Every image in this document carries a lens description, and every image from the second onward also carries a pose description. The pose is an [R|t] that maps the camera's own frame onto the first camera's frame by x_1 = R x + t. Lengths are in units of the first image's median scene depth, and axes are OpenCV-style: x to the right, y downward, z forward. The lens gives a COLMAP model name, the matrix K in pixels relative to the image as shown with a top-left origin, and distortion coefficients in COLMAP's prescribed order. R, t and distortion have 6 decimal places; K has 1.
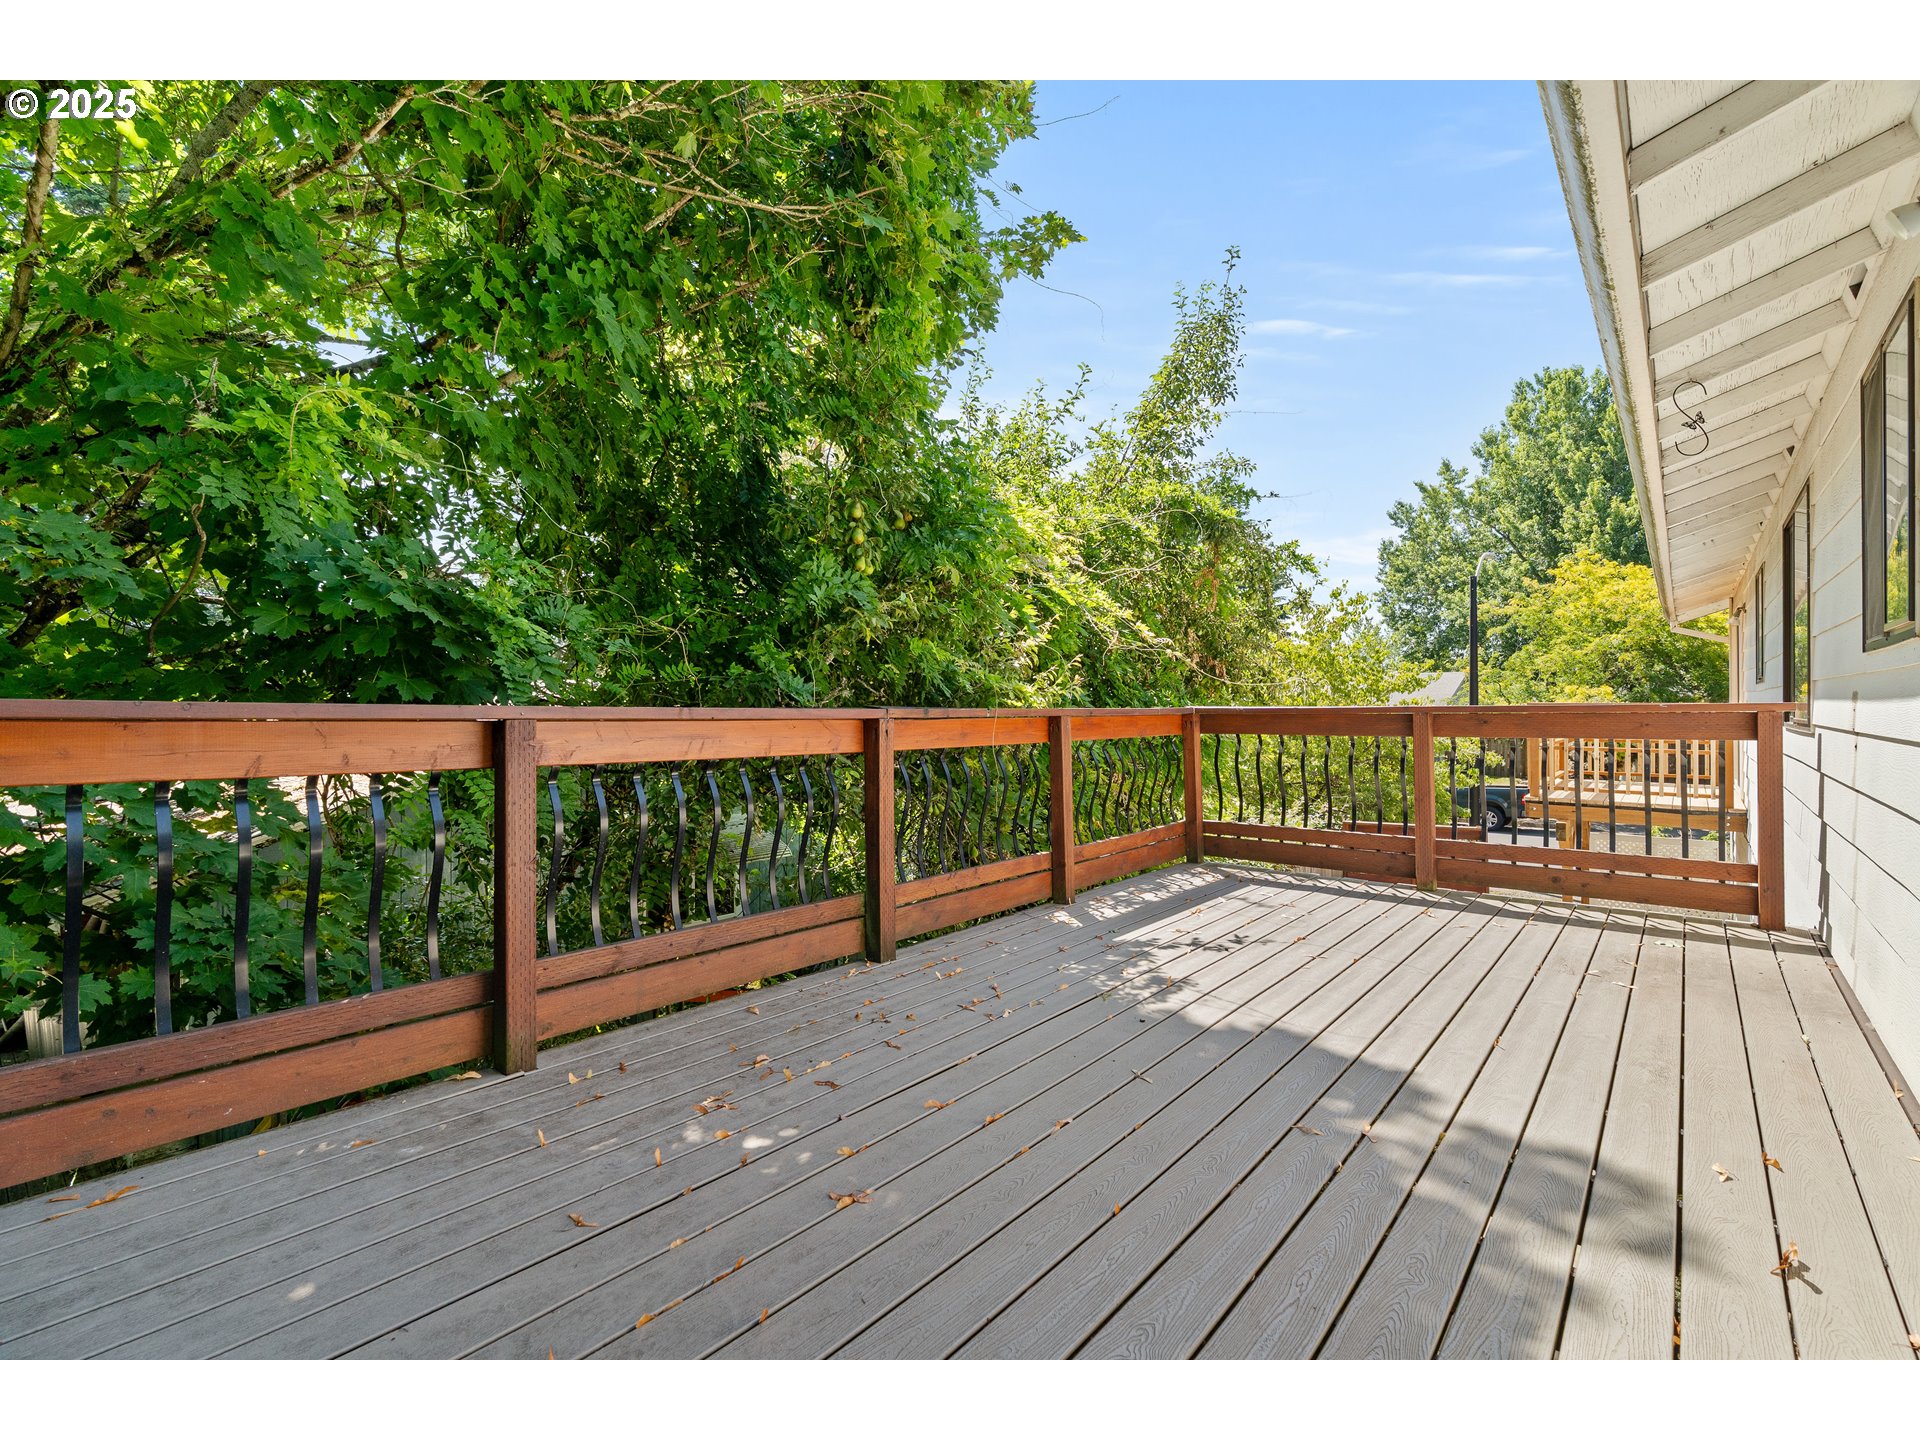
lens RADIAL K [[876.3, 0, 958.5], [0, 876.3, 722.0], [0, 0, 1]] dist [-0.001505, 0.000476]
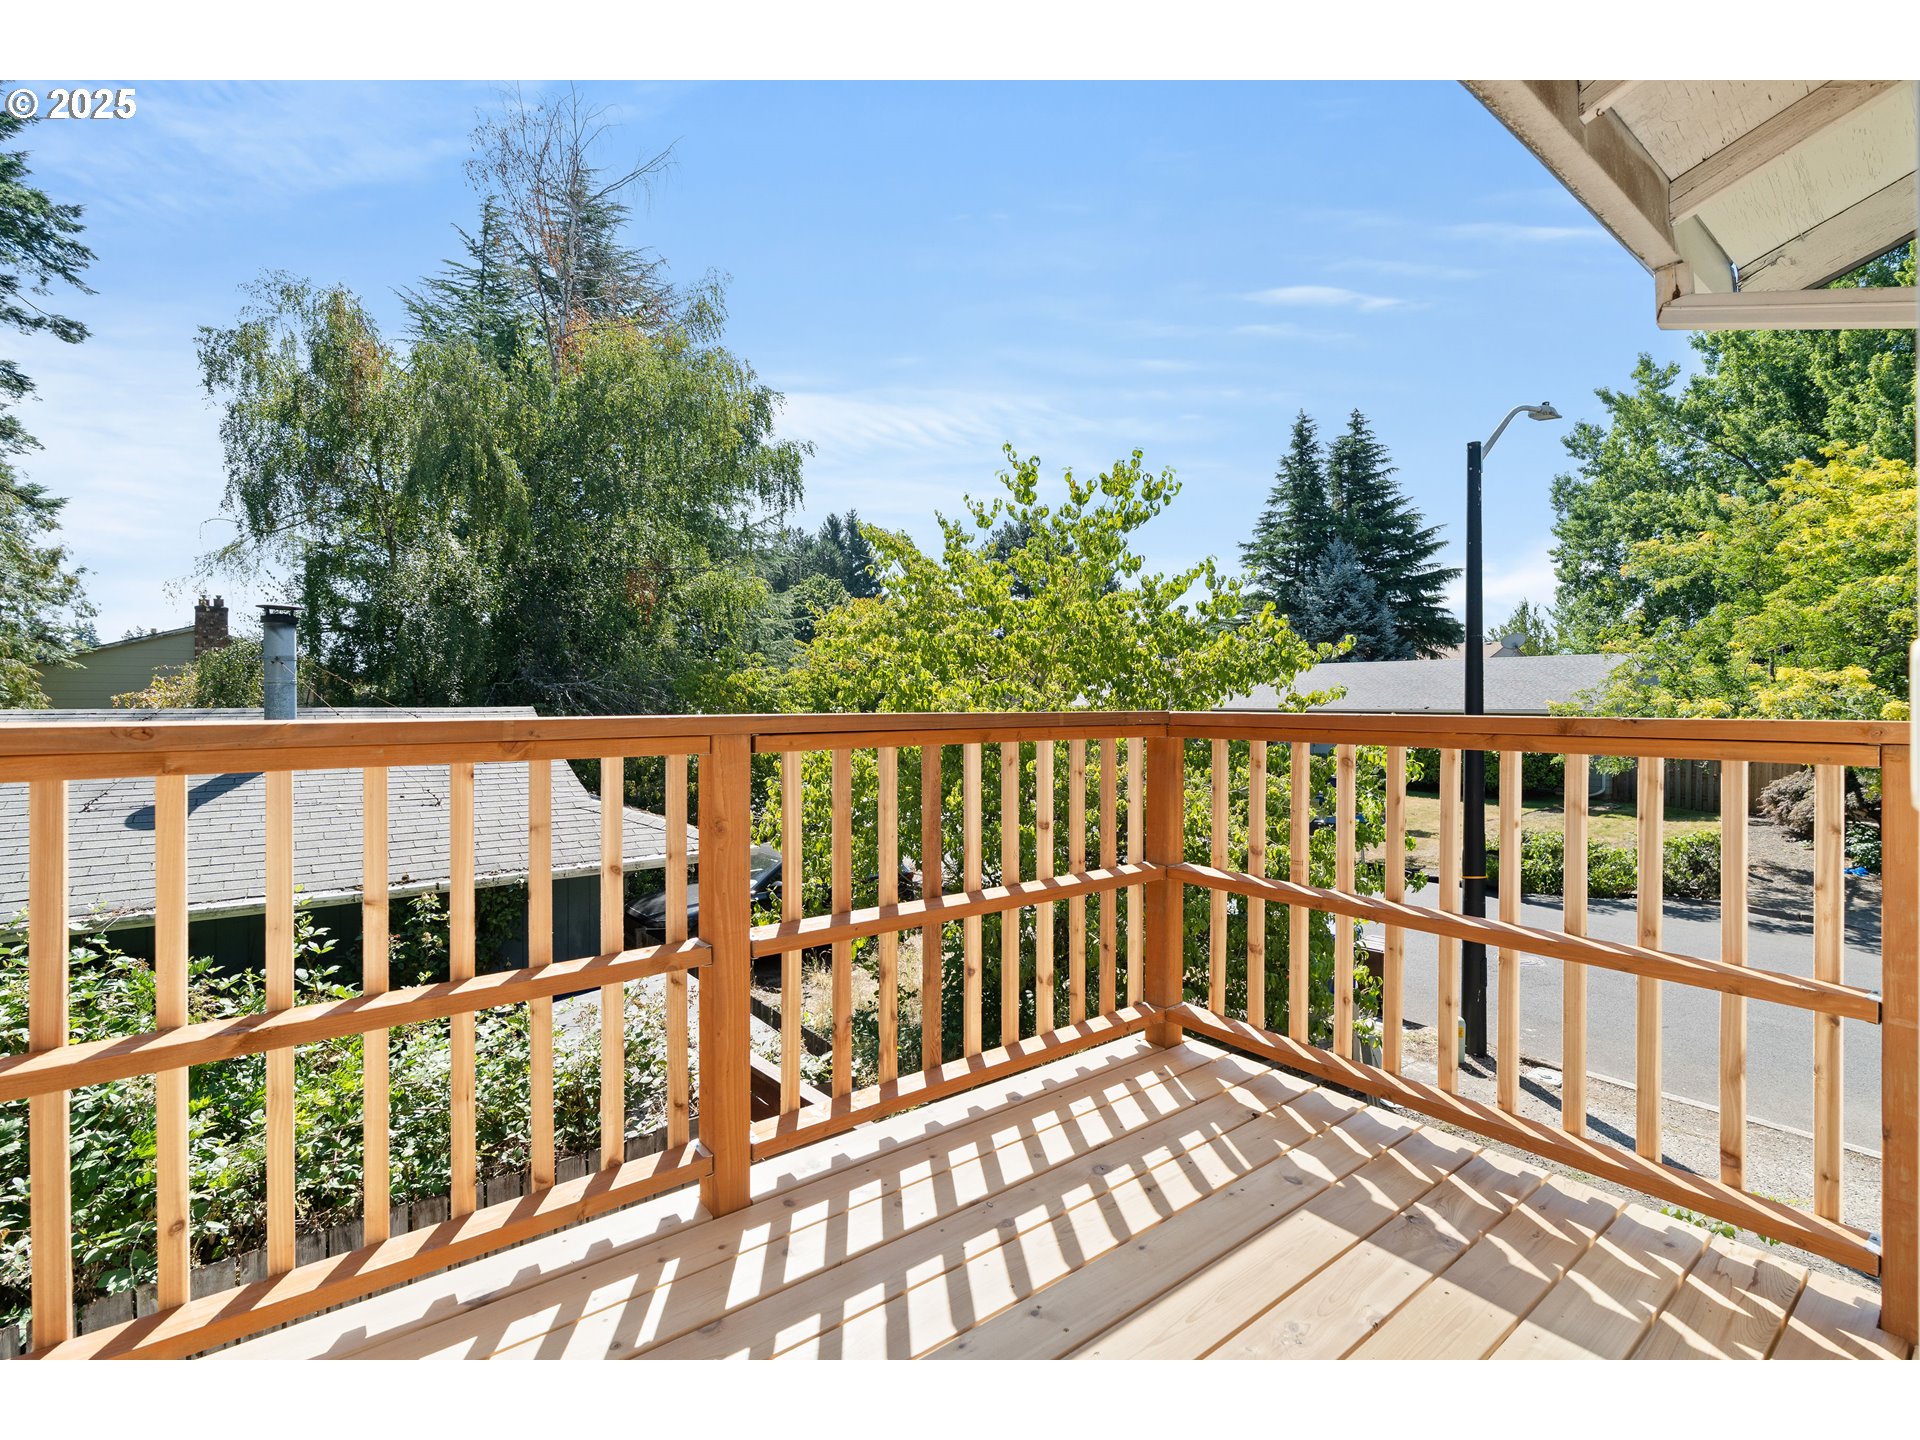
lens RADIAL K [[876.3, 0, 957.4], [0, 876.3, 717.8], [0, 0, 1]] dist [-0.001505, 0.000476]
pose [[0.976147, 0.005648, -0.217038, 0.168775], [-0.005193, 0.999983, 0.002669, -0.004205], [0.217049, -0.001478, 0.976160, 0.186074]]
